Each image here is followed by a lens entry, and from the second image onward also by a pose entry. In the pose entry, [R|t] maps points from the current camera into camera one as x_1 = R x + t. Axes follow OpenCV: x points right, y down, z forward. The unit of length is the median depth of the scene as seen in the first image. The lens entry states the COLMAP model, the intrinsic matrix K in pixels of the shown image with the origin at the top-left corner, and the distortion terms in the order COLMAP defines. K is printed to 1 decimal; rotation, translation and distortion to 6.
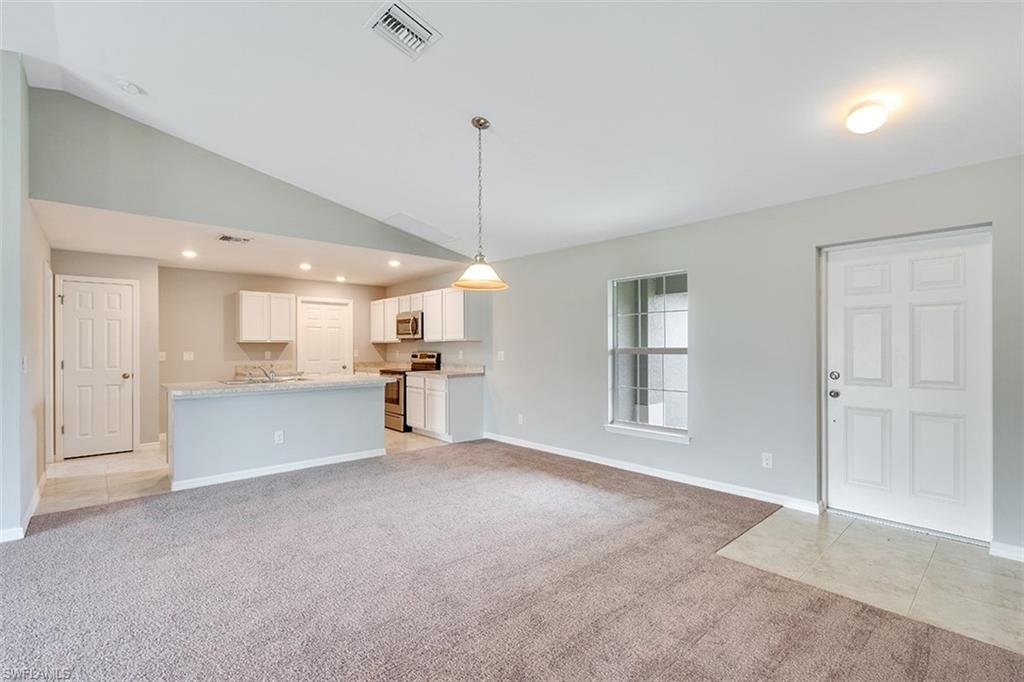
lens RADIAL K [[463.6, 0, 512.0], [0, 463.6, 341.0], [0, 0, 1]] dist [-0.002001, 0.000065]
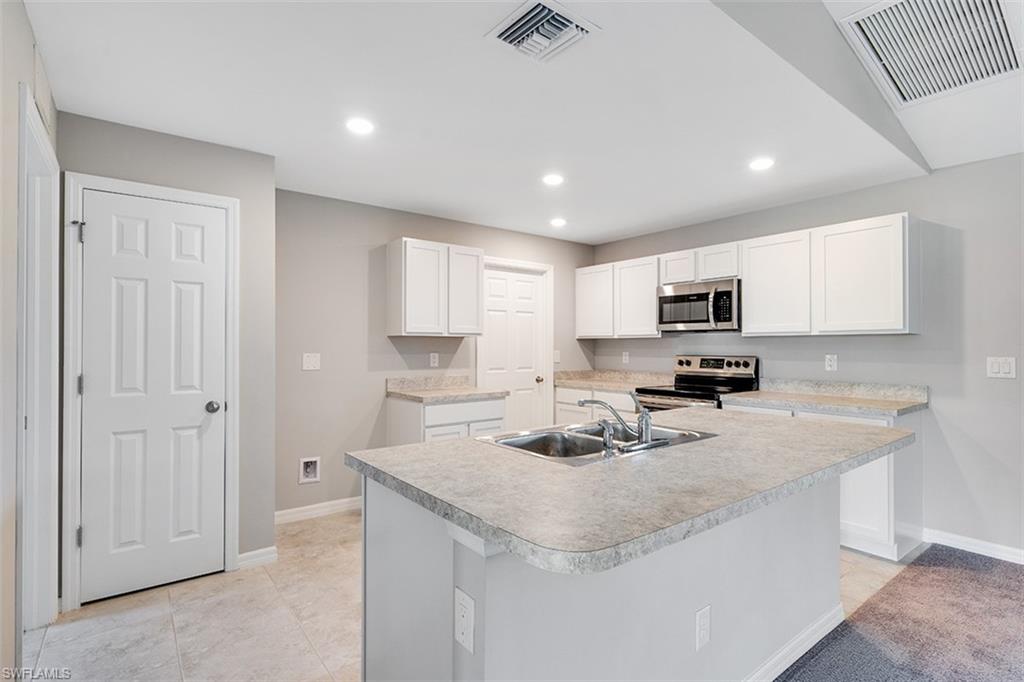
lens RADIAL K [[503.4, 0, 514.1], [0, 503.4, 336.7], [0, 0, 1]] dist [0.000891, 0.000298]
pose [[0.998311, 0.004130, -0.057943, -0.411935], [-0.004437, 0.999977, -0.005173, 0.006237], [0.057921, 0.005421, 0.998306, 0.422609]]
